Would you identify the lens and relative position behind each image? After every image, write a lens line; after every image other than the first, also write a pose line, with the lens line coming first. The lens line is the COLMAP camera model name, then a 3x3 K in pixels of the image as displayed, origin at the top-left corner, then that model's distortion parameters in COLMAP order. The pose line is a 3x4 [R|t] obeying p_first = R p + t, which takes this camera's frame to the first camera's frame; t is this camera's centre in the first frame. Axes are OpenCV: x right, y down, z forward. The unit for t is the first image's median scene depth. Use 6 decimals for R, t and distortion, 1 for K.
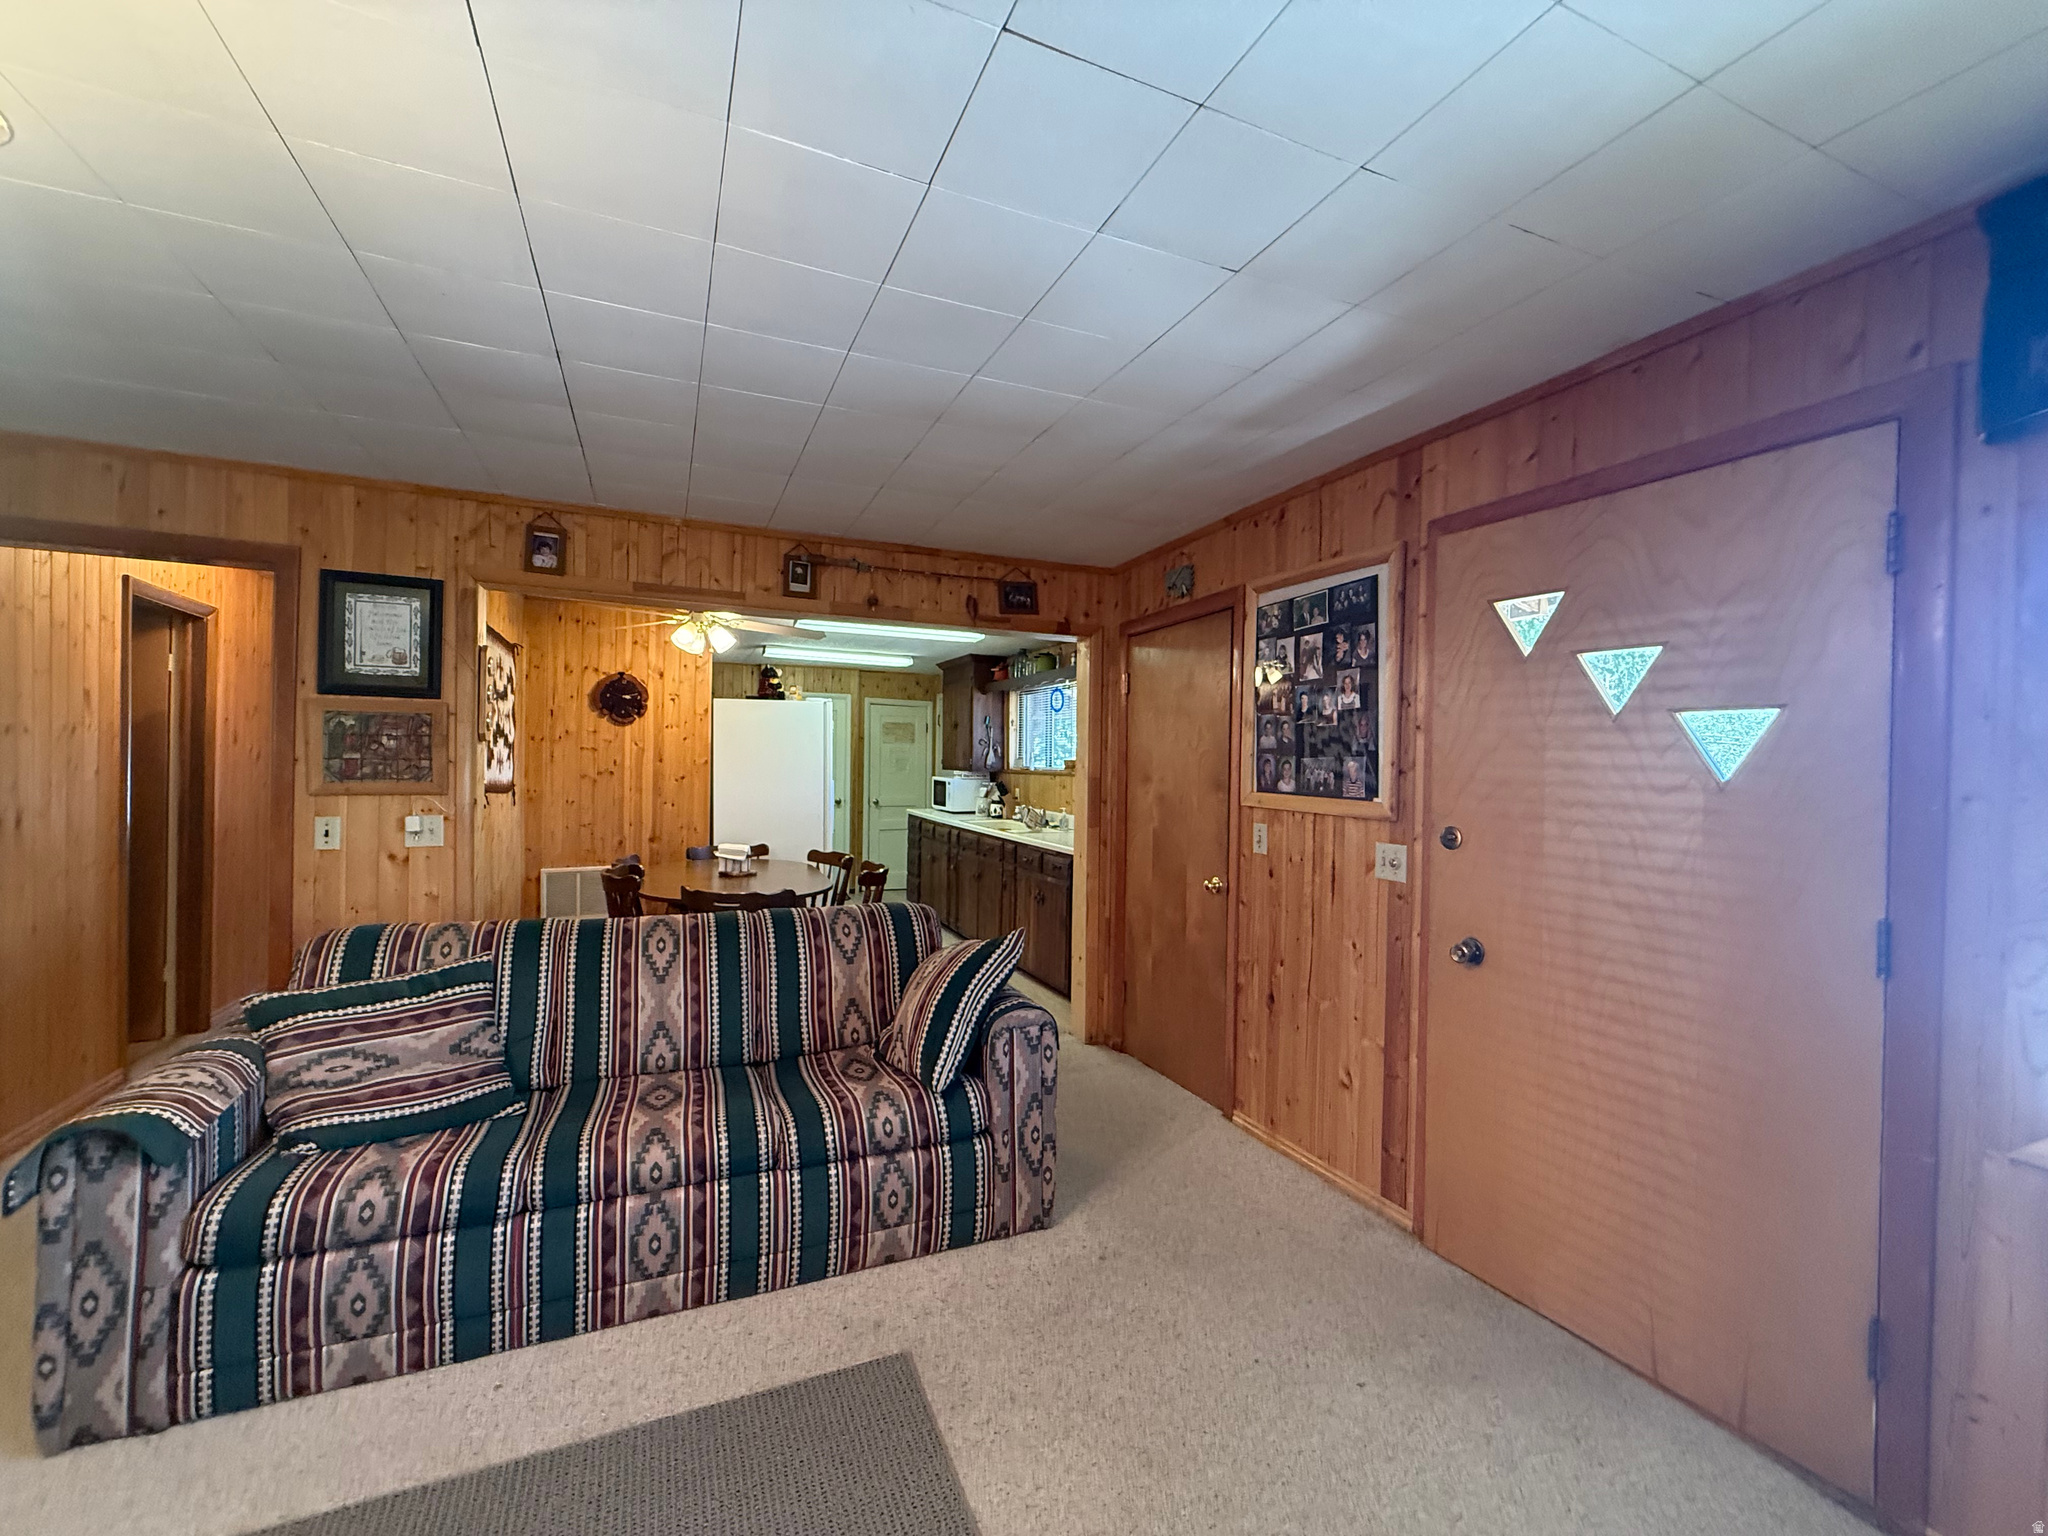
lens RADIAL K [[812.7, 0, 1026.0], [0, 812.7, 762.8], [0, 0, 1]] dist [-0.001171, 0.000123]
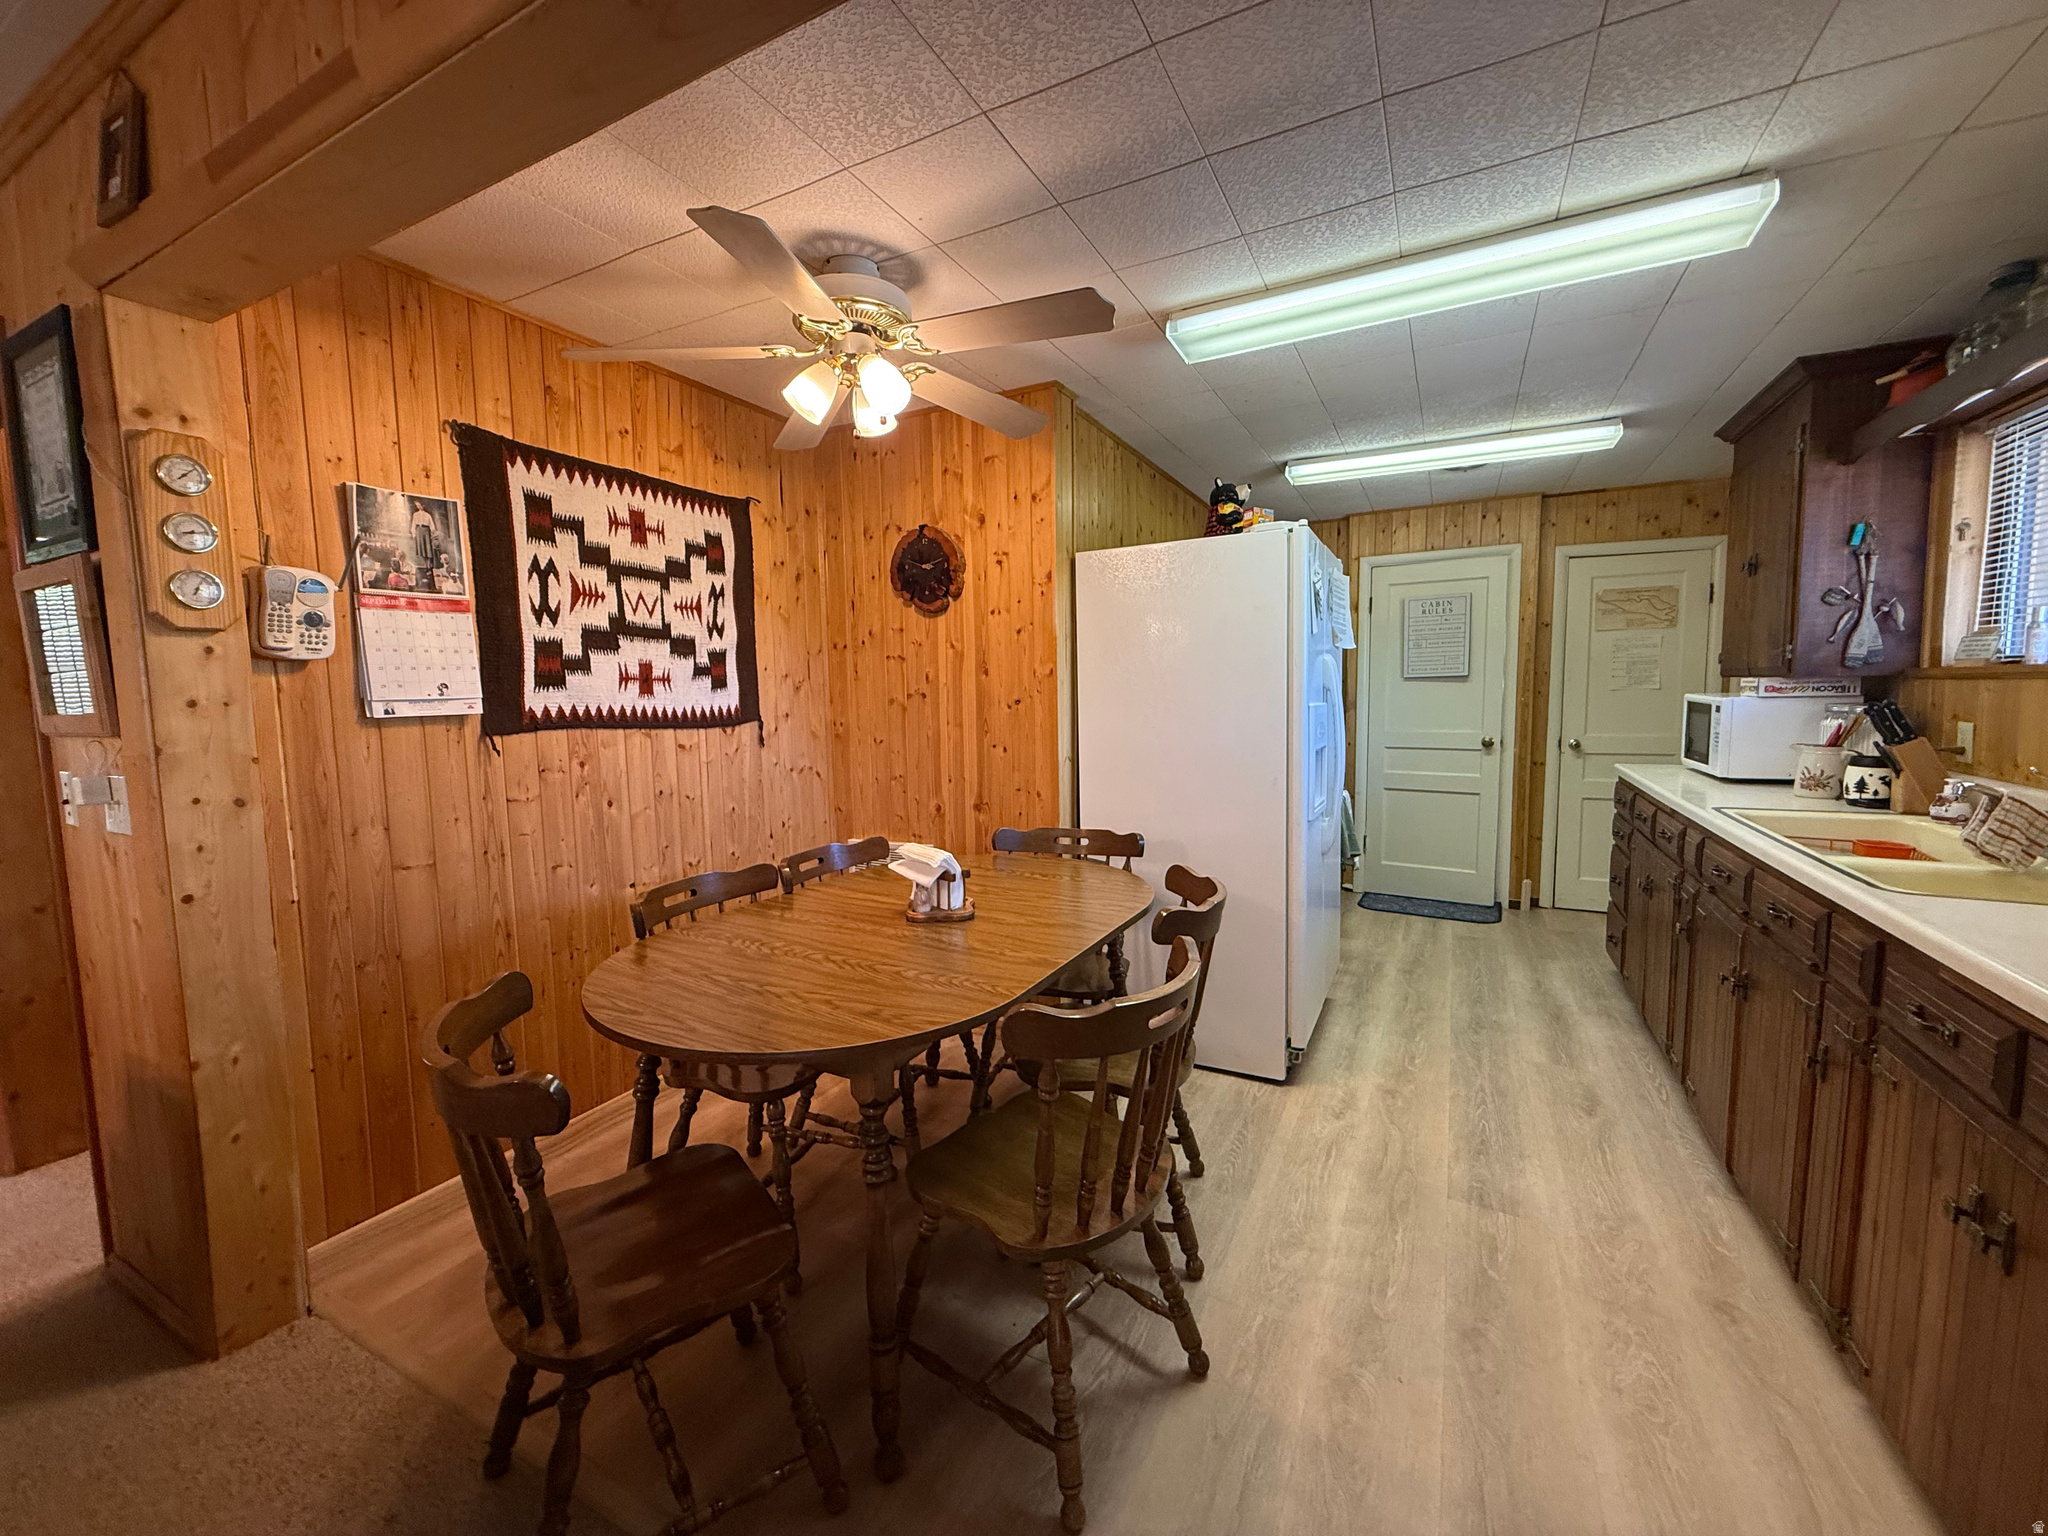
lens RADIAL K [[812.7, 0, 1018.0], [0, 812.7, 768.3], [0, 0, 1]] dist [-0.001171, 0.000123]
pose [[0.606769, 0.050515, -0.793271, 0.019913], [0.024842, 0.996286, 0.082444, 0.013842], [0.794490, -0.069731, 0.603261, 0.513003]]
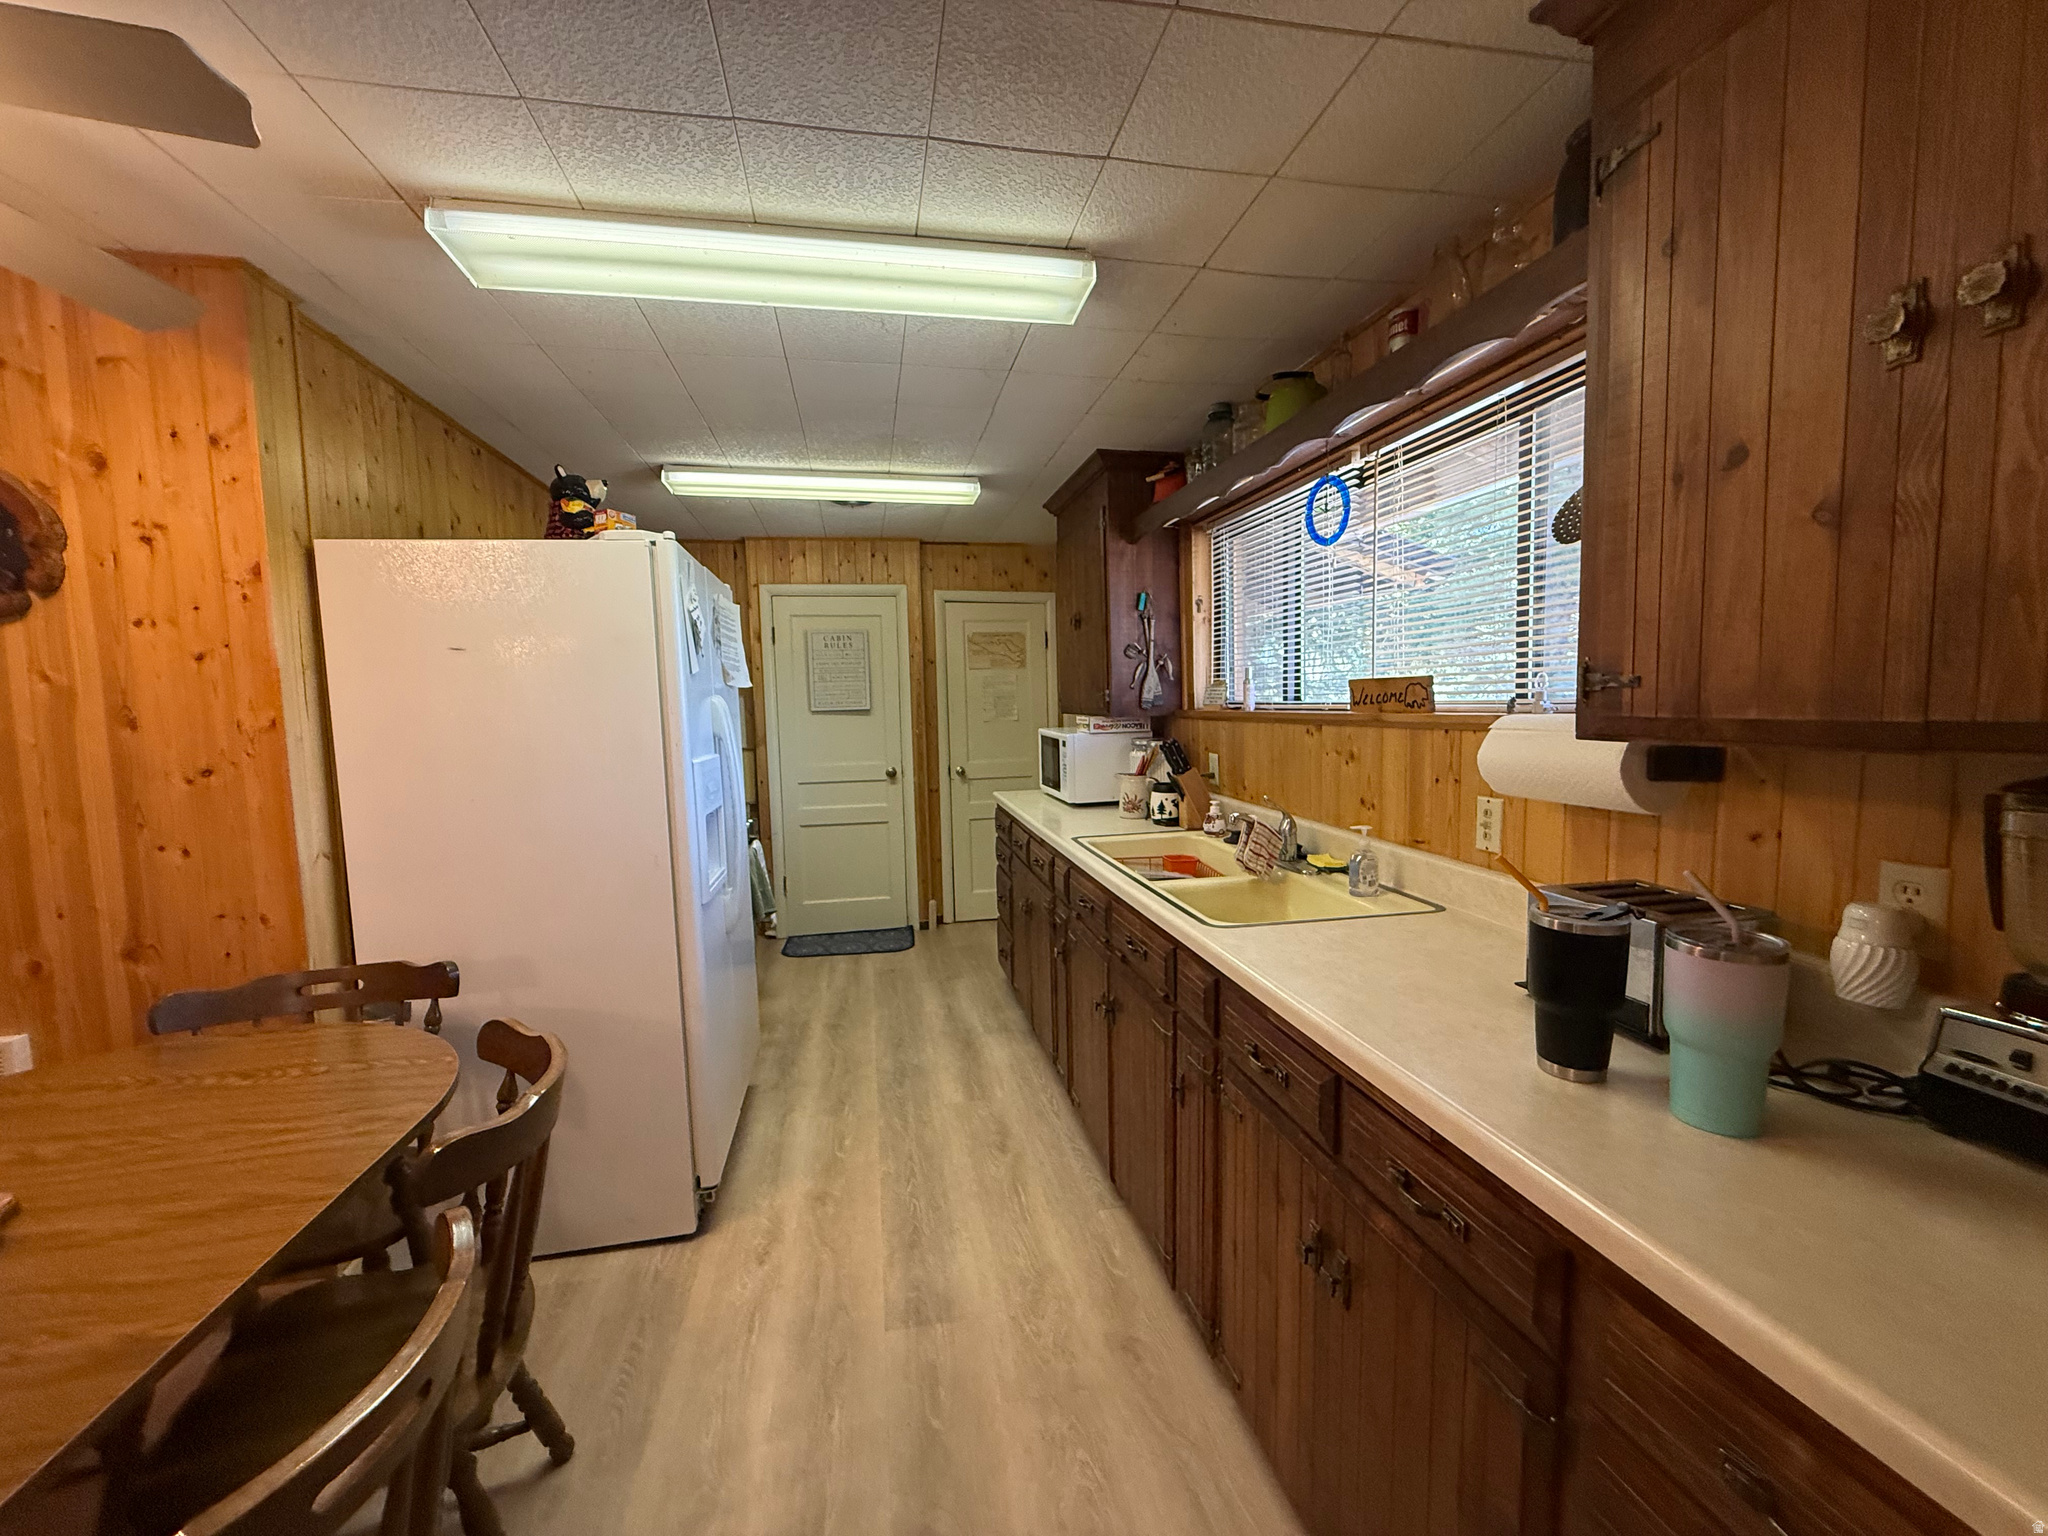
lens RADIAL K [[812.7, 0, 1015.4], [0, 812.7, 768.4], [0, 0, 1]] dist [-0.001171, 0.000123]
pose [[0.970066, -0.016537, -0.242276, -0.008650], [0.036658, 0.996218, 0.078781, 0.001531], [0.240057, -0.085304, 0.967004, 0.586506]]
